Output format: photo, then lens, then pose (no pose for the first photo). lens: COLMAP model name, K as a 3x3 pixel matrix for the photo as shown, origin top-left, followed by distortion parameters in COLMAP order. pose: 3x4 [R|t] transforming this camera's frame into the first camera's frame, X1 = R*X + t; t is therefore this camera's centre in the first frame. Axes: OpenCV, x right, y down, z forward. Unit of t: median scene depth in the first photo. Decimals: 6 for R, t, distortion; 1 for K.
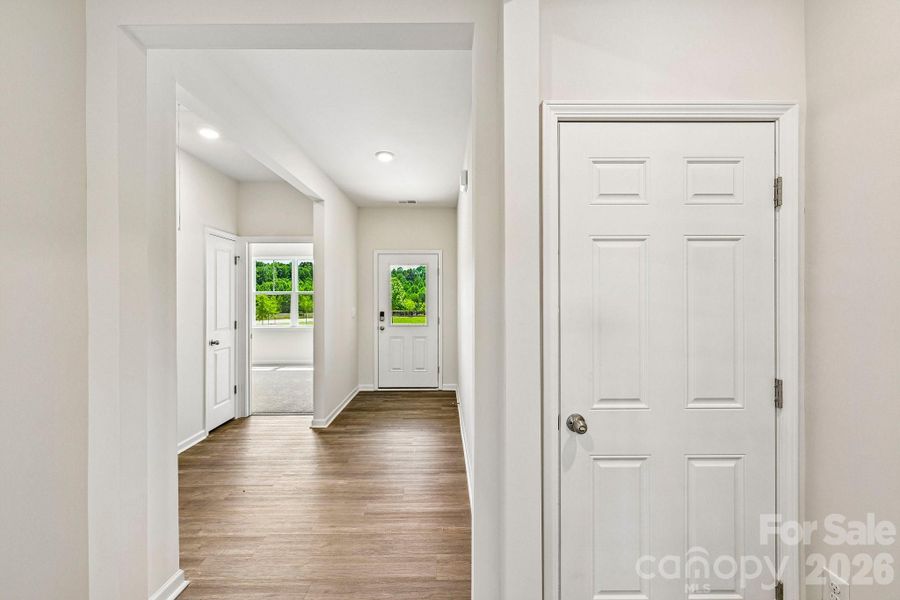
lens RADIAL K [[355.1, 0, 445.6], [0, 355.1, 299.1], [0, 0, 1]] dist [0.004060, -0.001634]
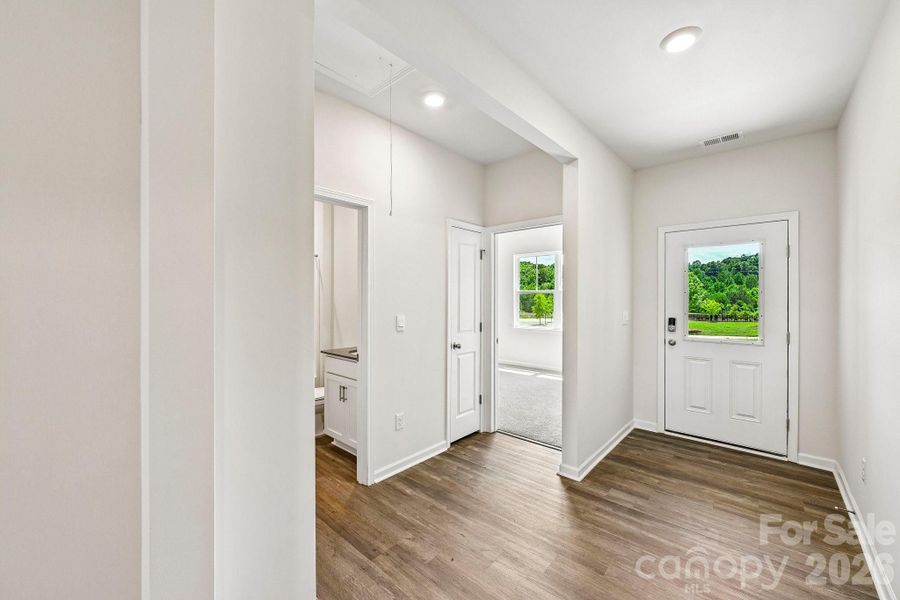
lens RADIAL K [[355.1, 0, 447.9], [0, 355.1, 298.3], [0, 0, 1]] dist [0.004060, -0.001634]
pose [[0.740142, 0.004509, -0.672436, -0.054427], [-0.005397, 0.999985, 0.000764, 0.000367], [0.672429, 0.003064, 0.740155, 0.291872]]
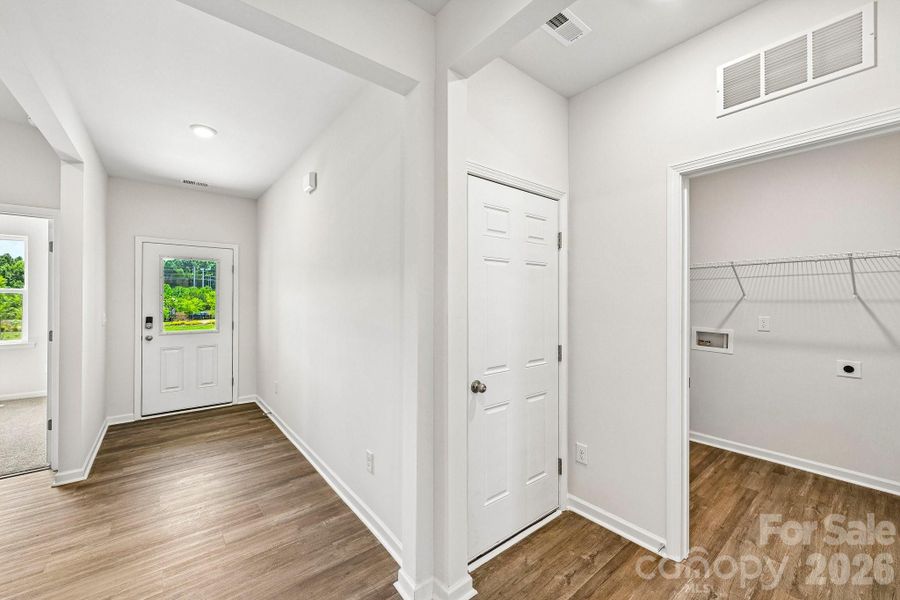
lens RADIAL K [[355.1, 0, 446.4], [0, 355.1, 298.5], [0, 0, 1]] dist [0.004060, -0.001634]
pose [[0.785123, 0.004779, 0.619321, -0.201381], [-0.000363, 0.999974, -0.007256, 0.001376], [-0.619339, 0.005472, 0.785104, -0.016692]]
